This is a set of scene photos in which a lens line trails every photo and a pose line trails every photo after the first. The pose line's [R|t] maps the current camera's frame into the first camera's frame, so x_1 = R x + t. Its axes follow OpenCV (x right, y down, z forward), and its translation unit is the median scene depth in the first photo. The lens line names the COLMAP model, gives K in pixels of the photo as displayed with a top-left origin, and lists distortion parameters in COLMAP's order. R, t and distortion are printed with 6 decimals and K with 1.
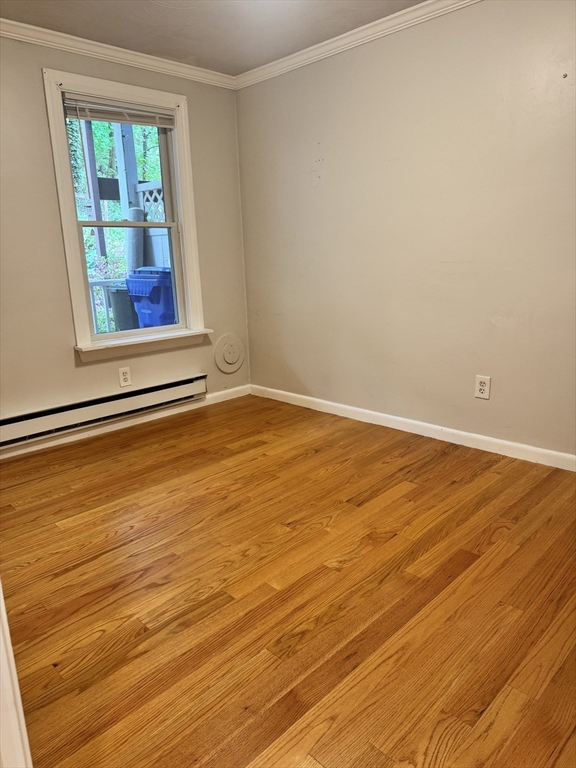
lens RADIAL K [[531.3, 0, 288.0], [0, 531.3, 384.0], [0, 0, 1]] dist [0.005193, -0.004664]
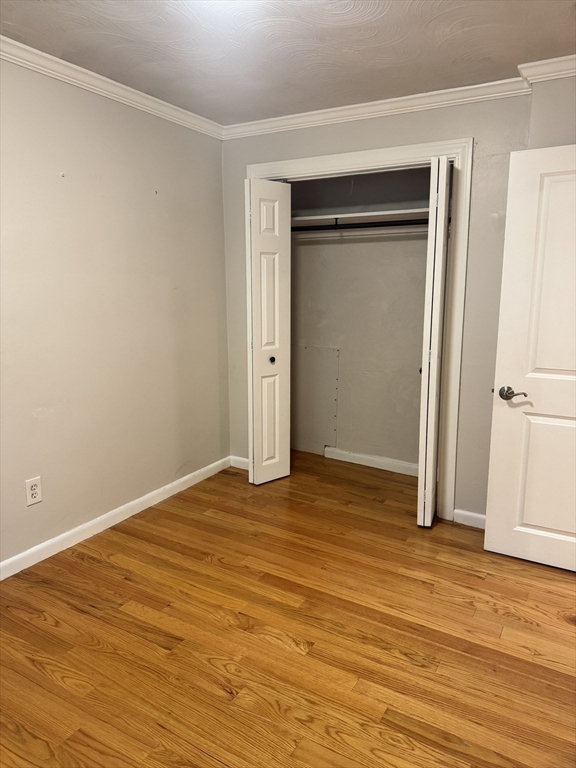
lens RADIAL K [[531.3, 0, 288.0], [0, 531.3, 384.0], [0, 0, 1]] dist [0.005193, -0.004664]
pose [[-0.233530, -0.153415, 0.960171, -0.769064], [0.244773, 0.946399, 0.210747, -0.344302], [-0.941037, 0.284240, -0.183461, 1.016060]]
